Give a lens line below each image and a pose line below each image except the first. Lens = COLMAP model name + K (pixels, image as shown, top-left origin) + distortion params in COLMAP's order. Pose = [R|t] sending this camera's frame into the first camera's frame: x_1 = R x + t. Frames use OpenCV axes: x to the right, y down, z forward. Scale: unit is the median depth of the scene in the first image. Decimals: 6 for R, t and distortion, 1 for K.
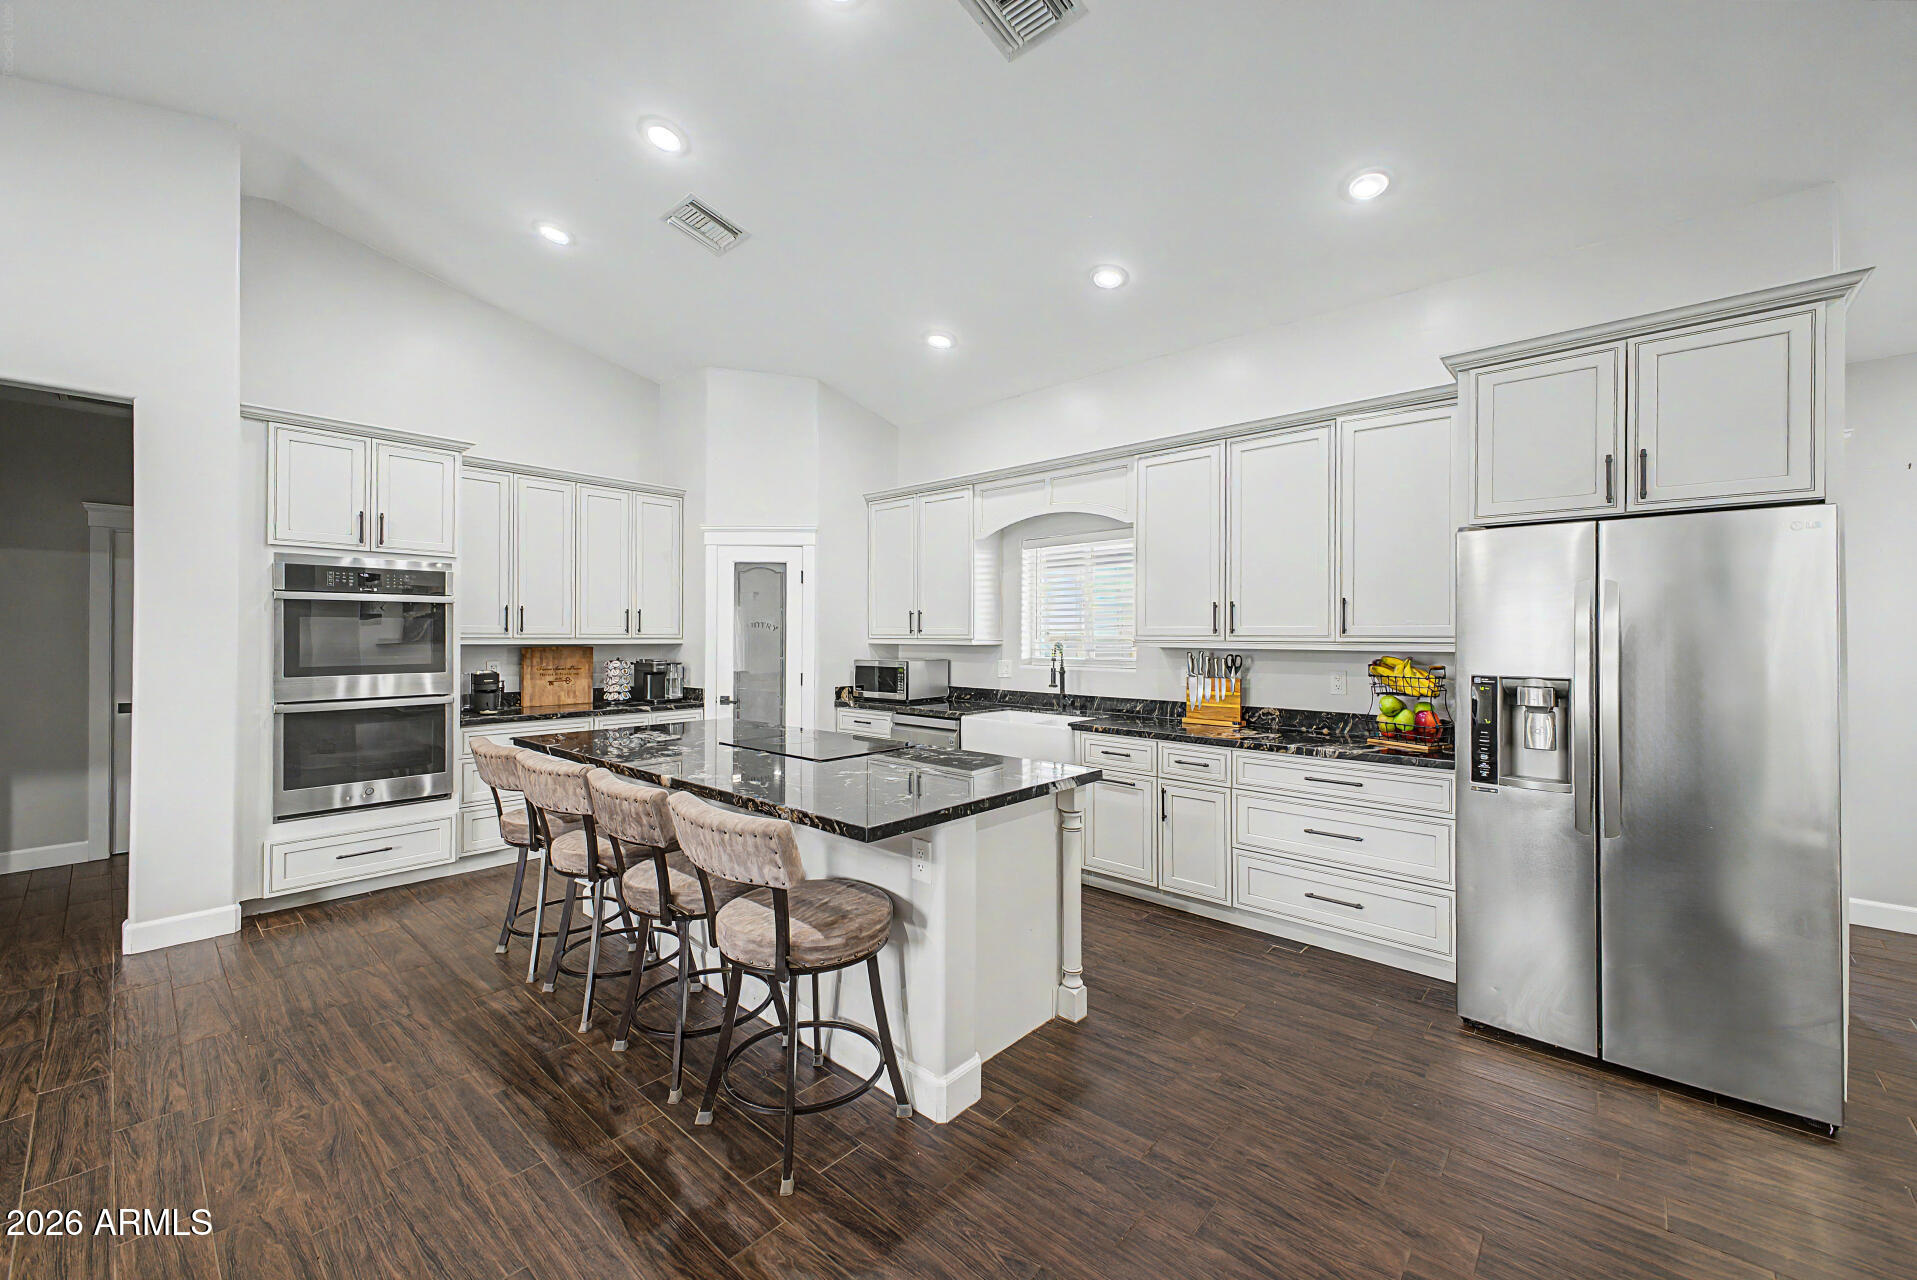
lens RADIAL K [[753.4, 0, 961.0], [0, 753.4, 633.7], [0, 0, 1]] dist [0.016298, -0.005227]
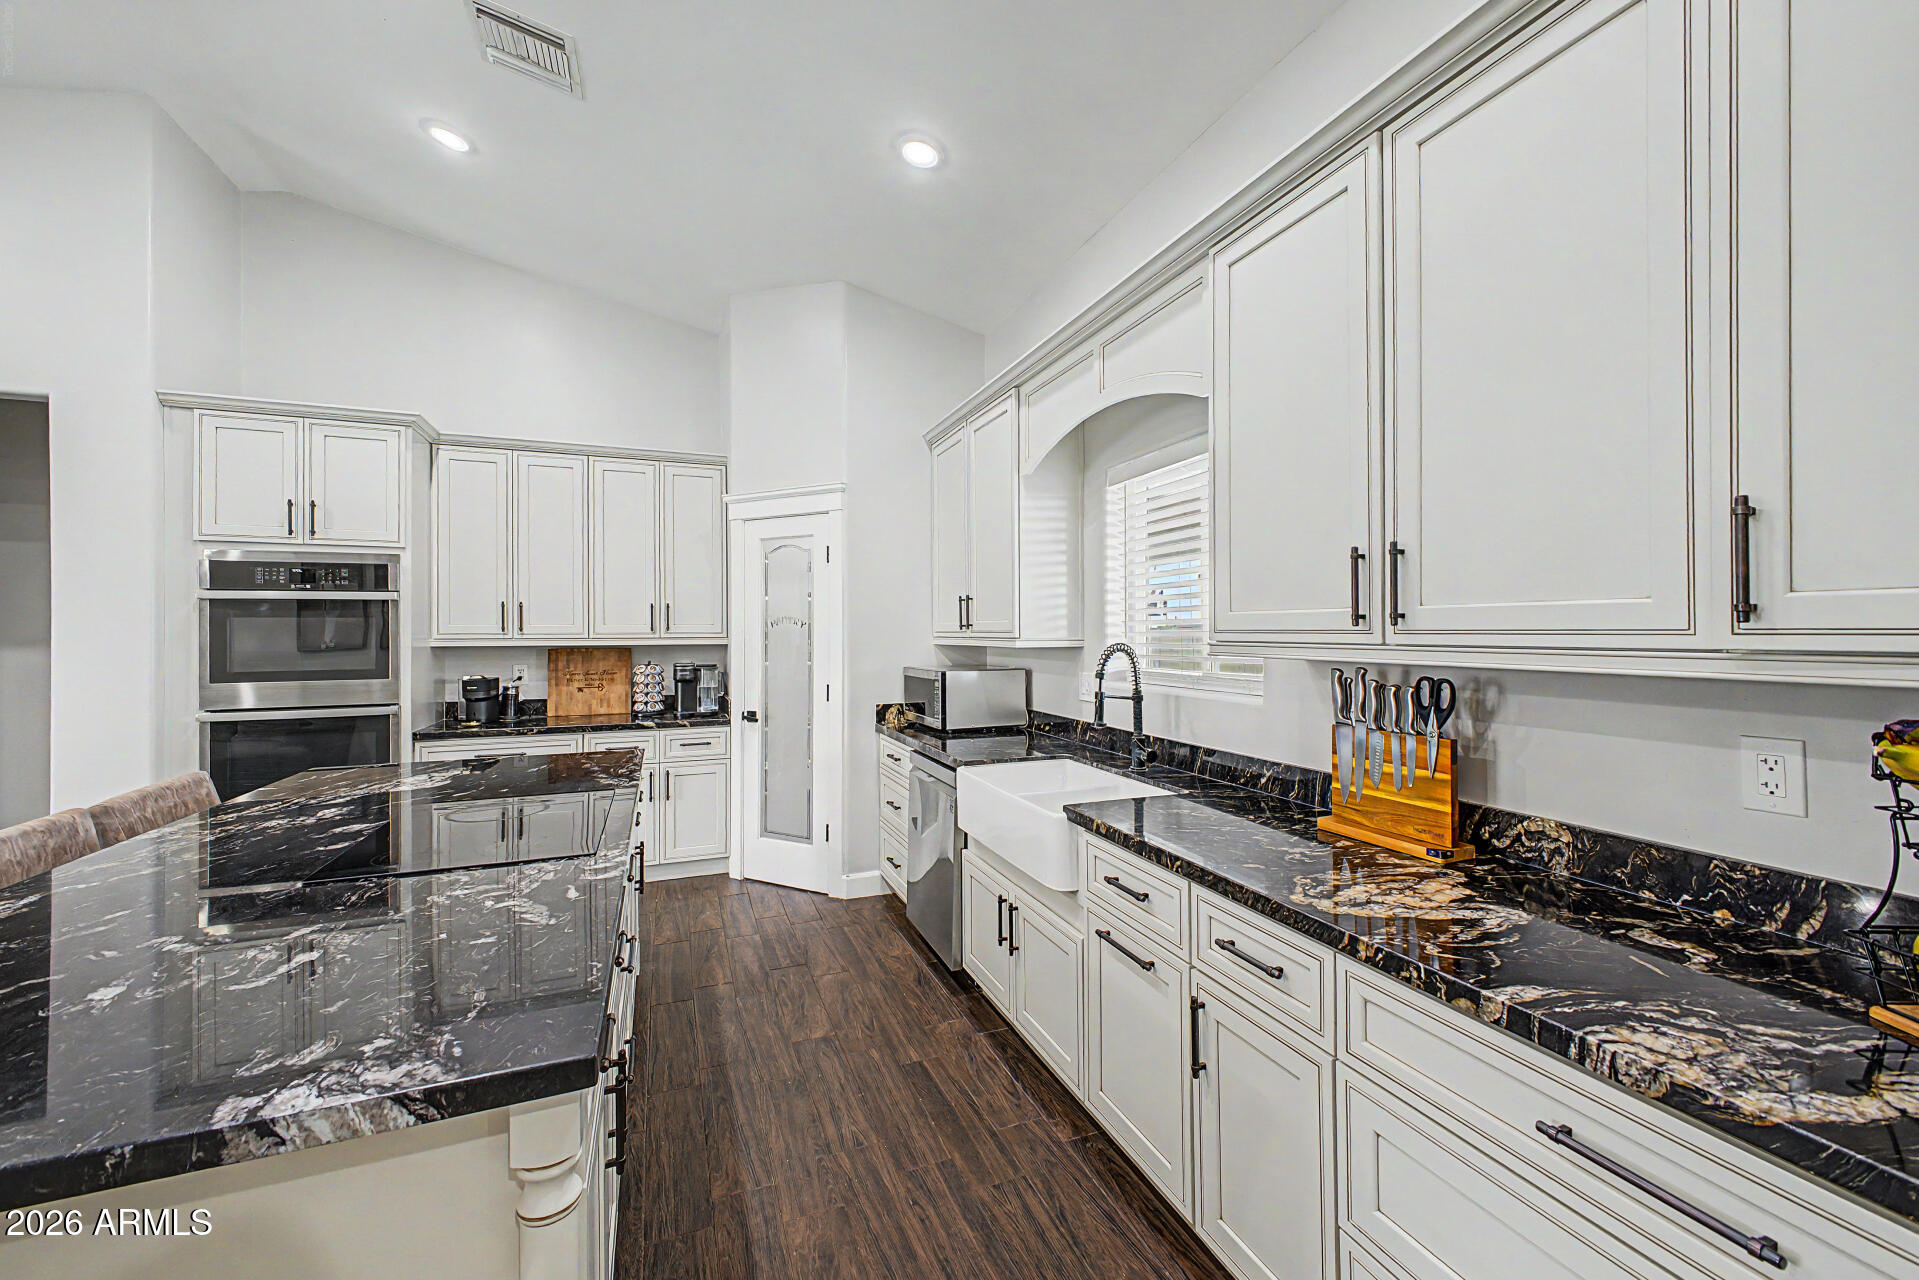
lens RADIAL K [[764.5, 0, 961.1], [0, 764.5, 628.3], [0, 0, 1]] dist [0.022840, -0.013414]
pose [[0.892671, -0.008750, -0.450623, 0.322491], [0.008023, 0.999962, -0.003524, 0.001122], [0.450637, -0.000470, 0.892707, 0.524024]]
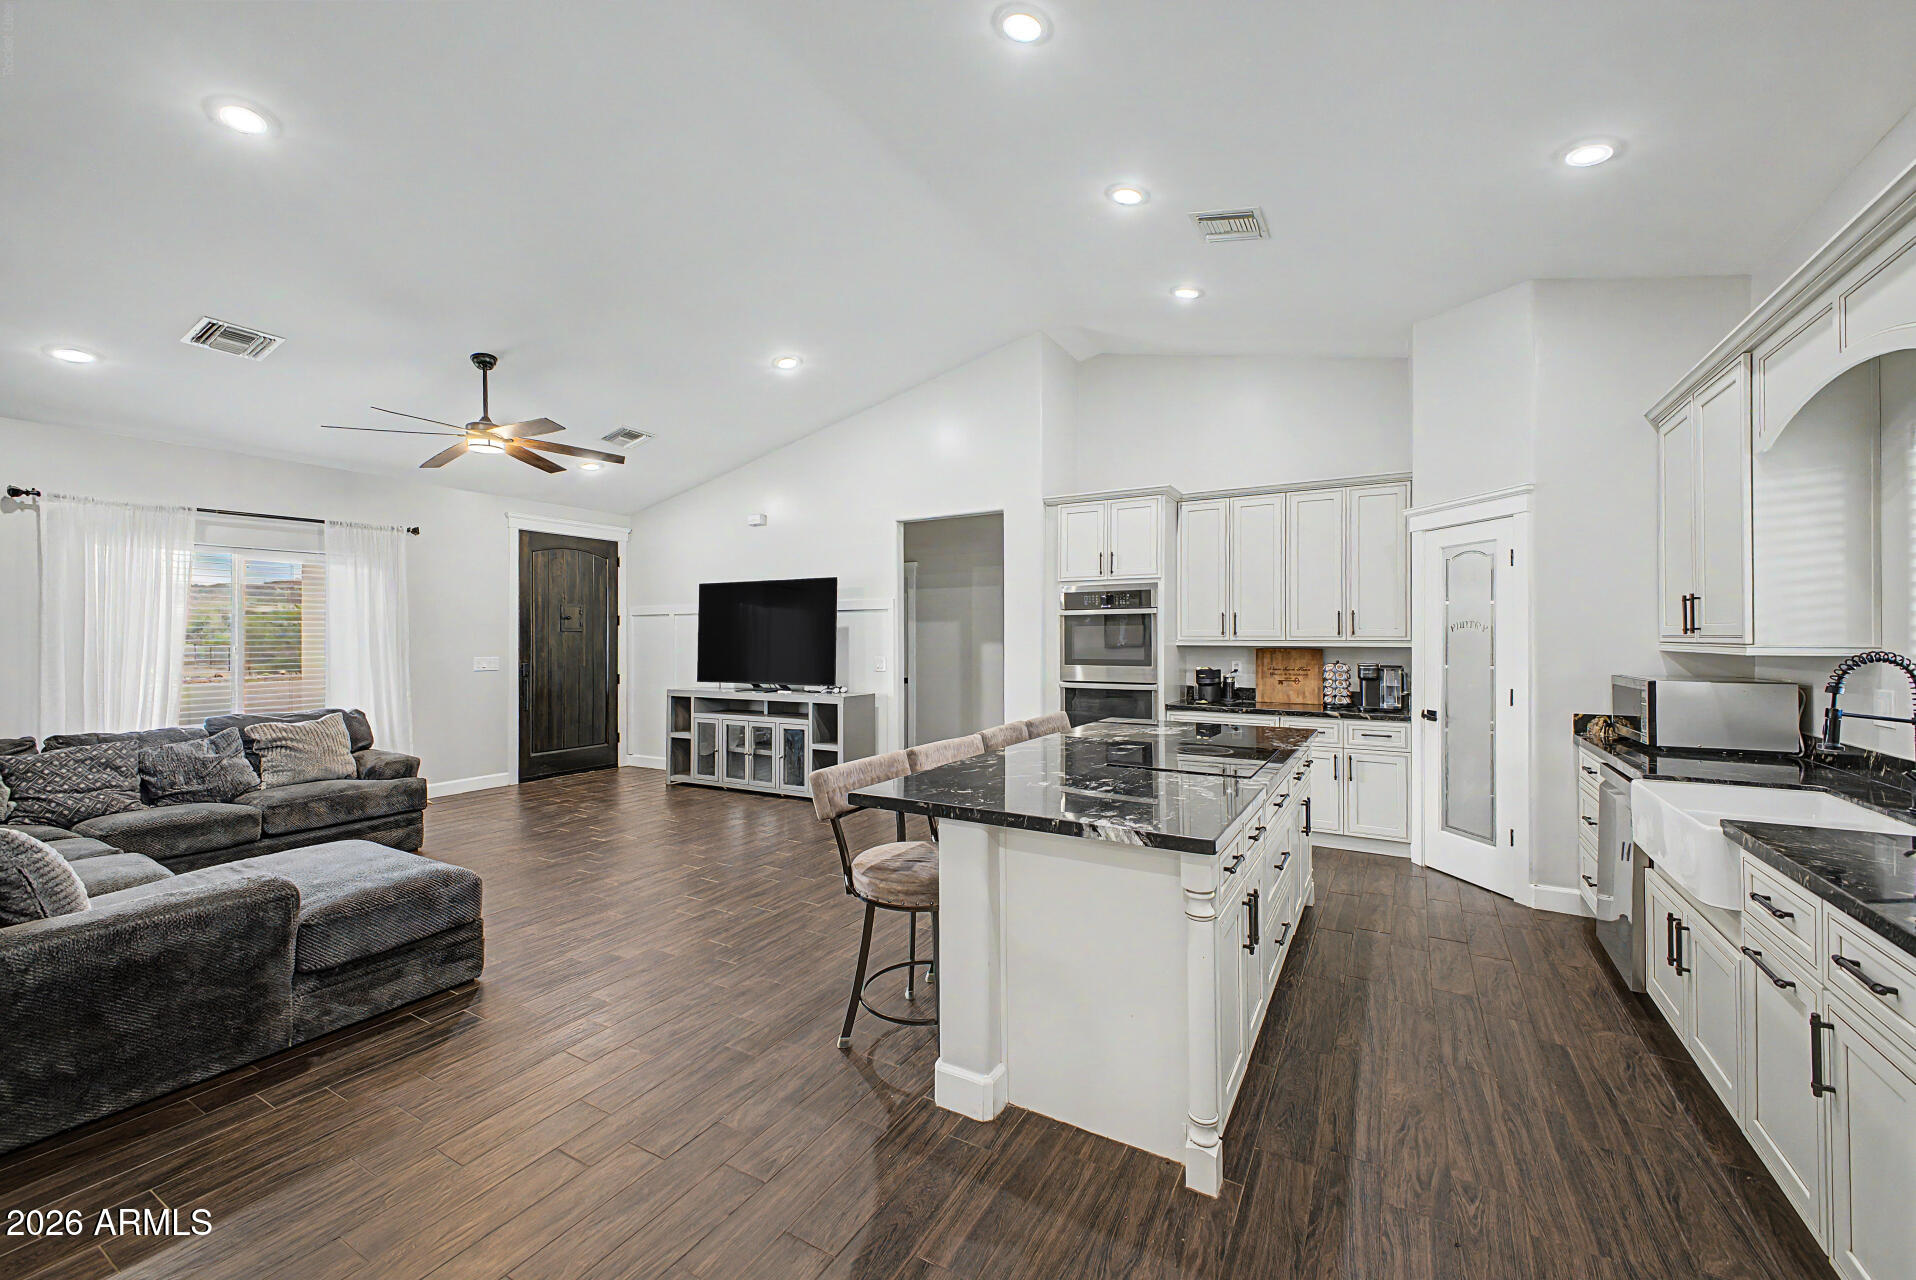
lens RADIAL K [[753.1, 0, 960.5], [0, 753.1, 633.7], [0, 0, 1]] dist [0.016298, -0.005227]
pose [[0.201995, -0.006291, -0.979366, 0.537642], [0.004336, 0.999975, -0.005529, 0.000176], [0.979377, -0.003129, 0.202018, 0.435421]]
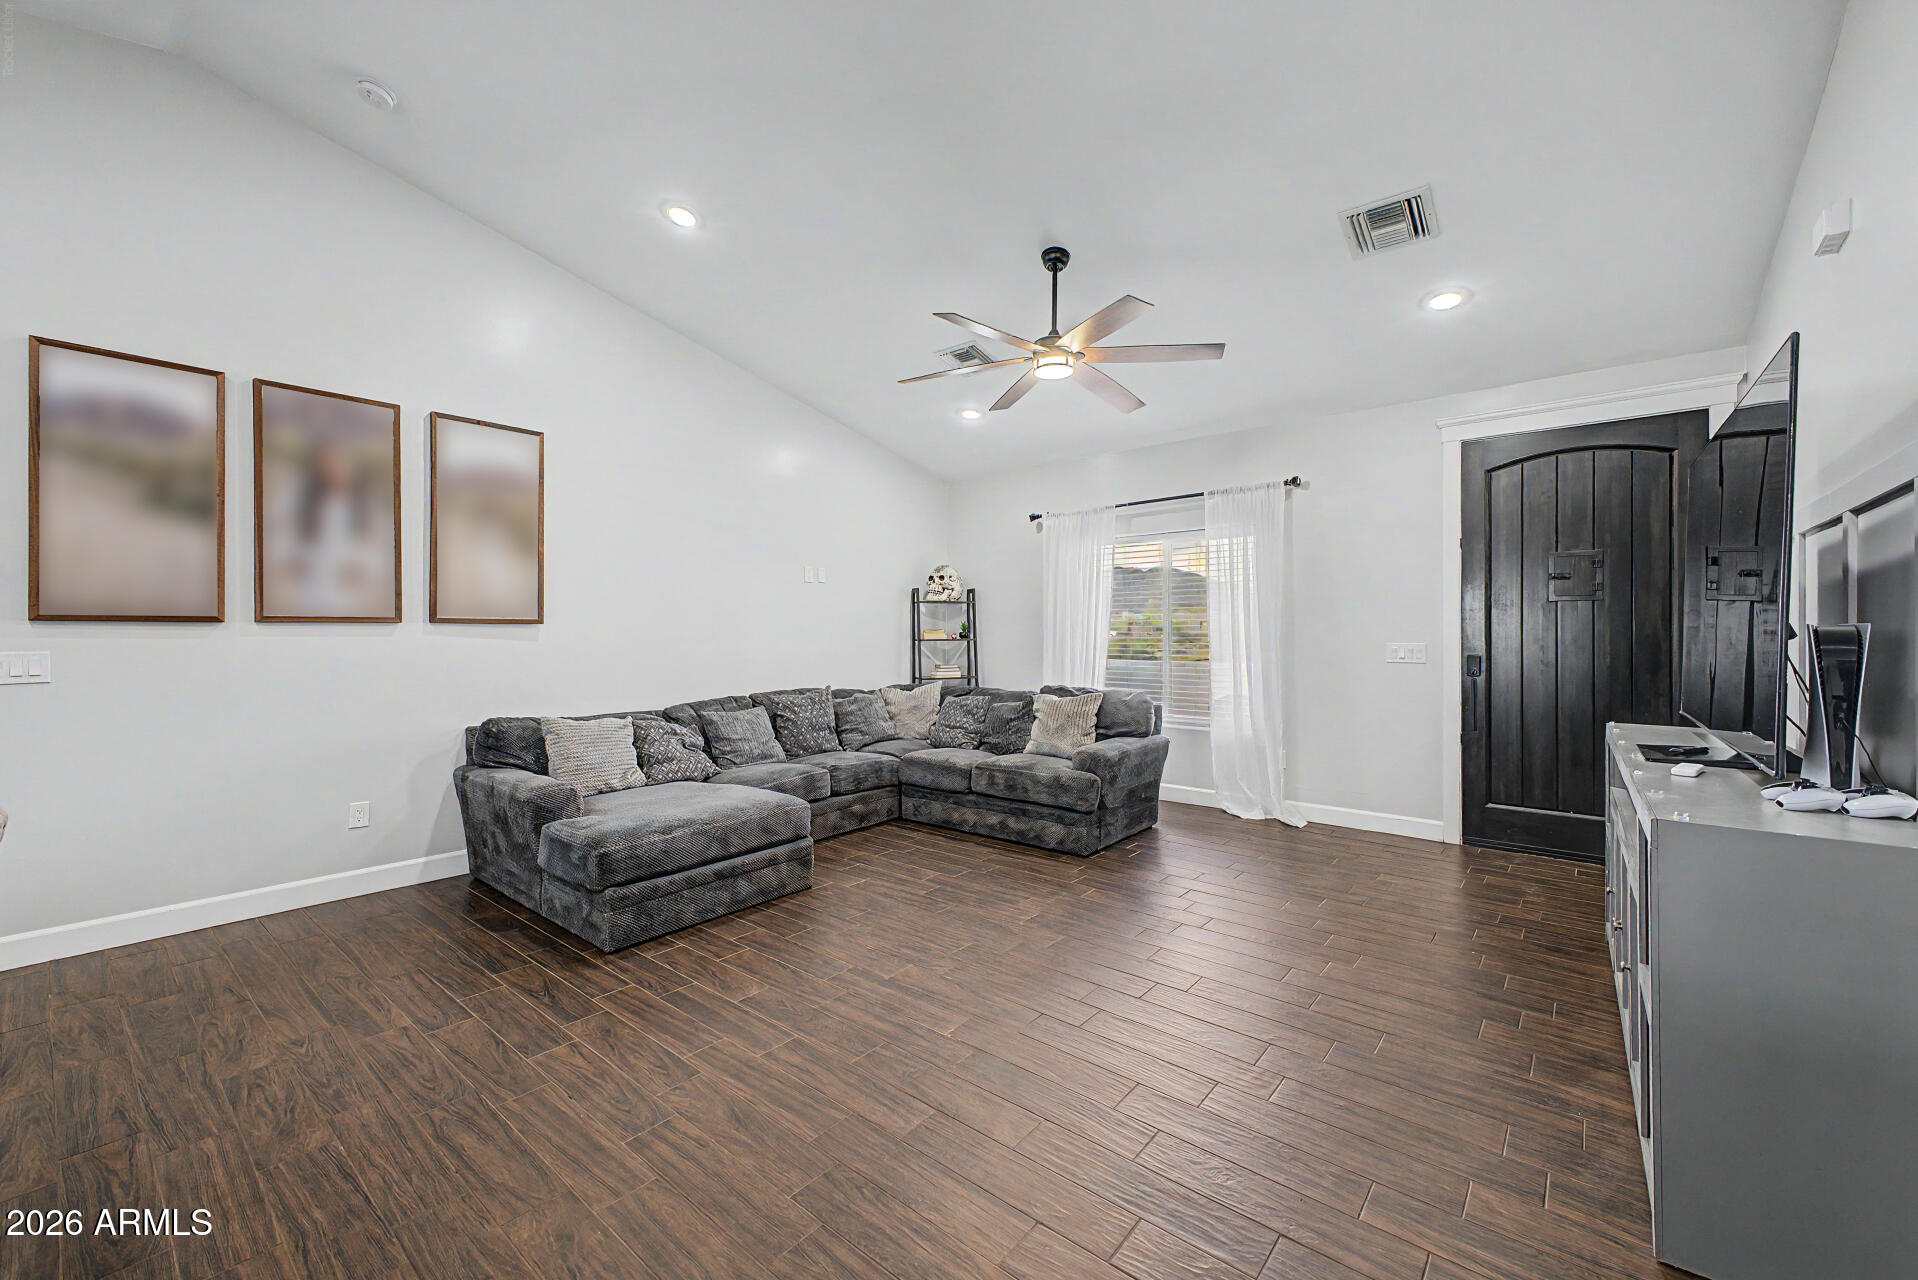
lens RADIAL K [[753.8, 0, 961.5], [0, 753.8, 633.7], [0, 0, 1]] dist [0.016298, -0.005227]
pose [[-0.999283, 0.000338, -0.037860, -0.630513], [0.000414, 0.999998, -0.001993, 0.026675], [0.037860, -0.002007, -0.999281, 0.875543]]
